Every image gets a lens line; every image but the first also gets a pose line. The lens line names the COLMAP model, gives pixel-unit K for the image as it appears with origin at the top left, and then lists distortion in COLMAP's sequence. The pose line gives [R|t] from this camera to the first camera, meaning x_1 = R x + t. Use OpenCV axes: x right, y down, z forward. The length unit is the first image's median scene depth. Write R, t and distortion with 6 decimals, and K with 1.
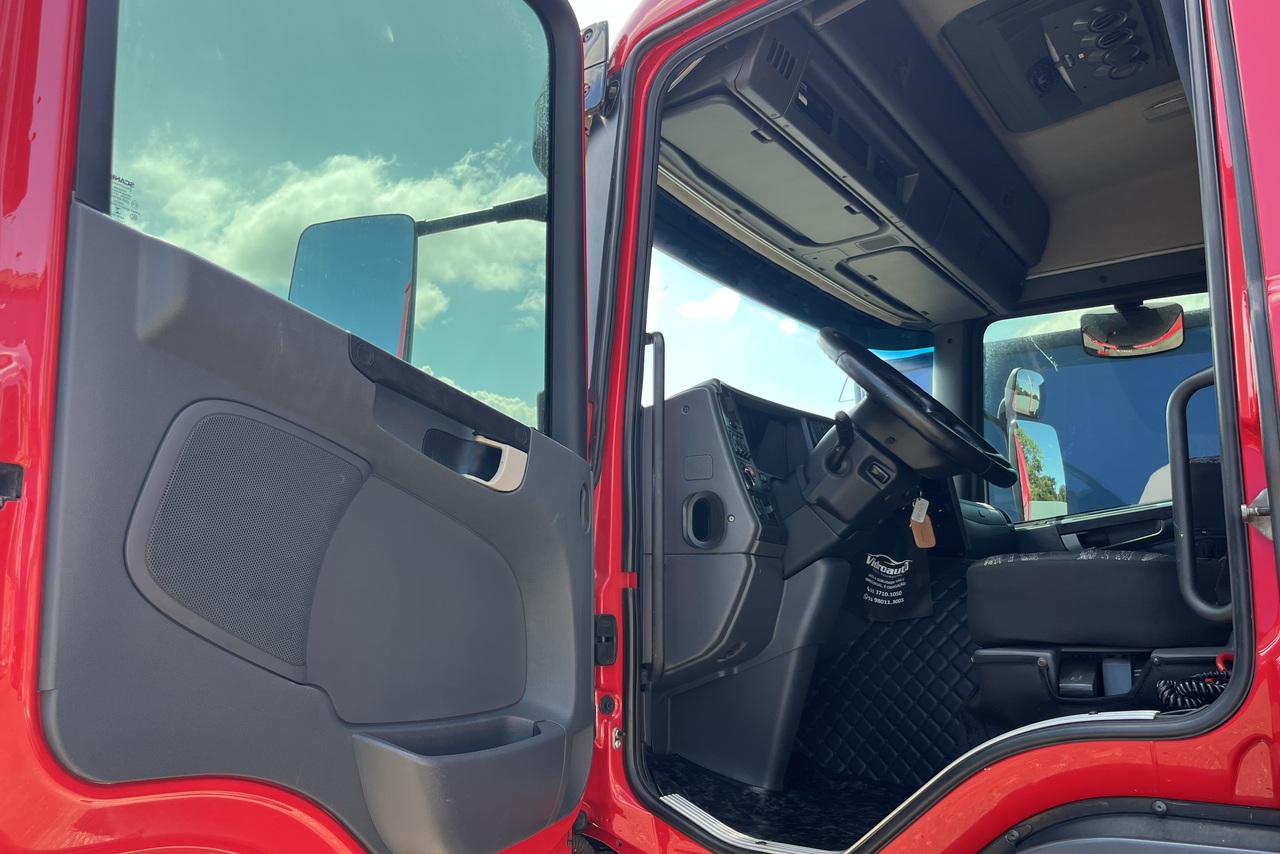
lens RADIAL K [[973.7, 0, 636.4], [0, 973.7, 425.3], [0, 0, 1]] dist [0.050838, -0.063656]
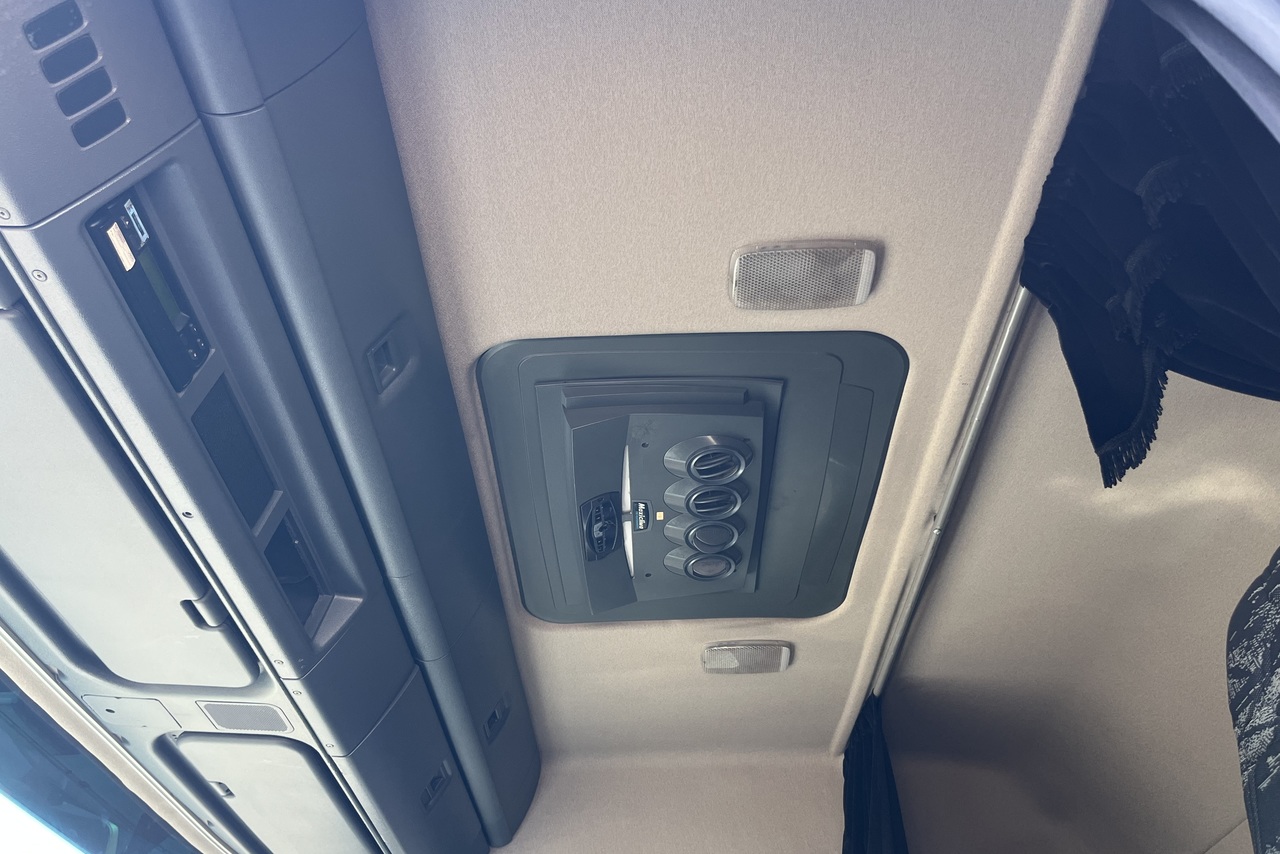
lens RADIAL K [[973.7, 0, 642.2], [0, 973.7, 422.0], [0, 0, 1]] dist [0.050838, -0.063656]
pose [[0.829011, 0.422480, 0.366404, 0.181644], [-0.176900, 0.819658, -0.544855, -0.078399], [-0.530516, 0.386874, 0.754243, 0.494622]]
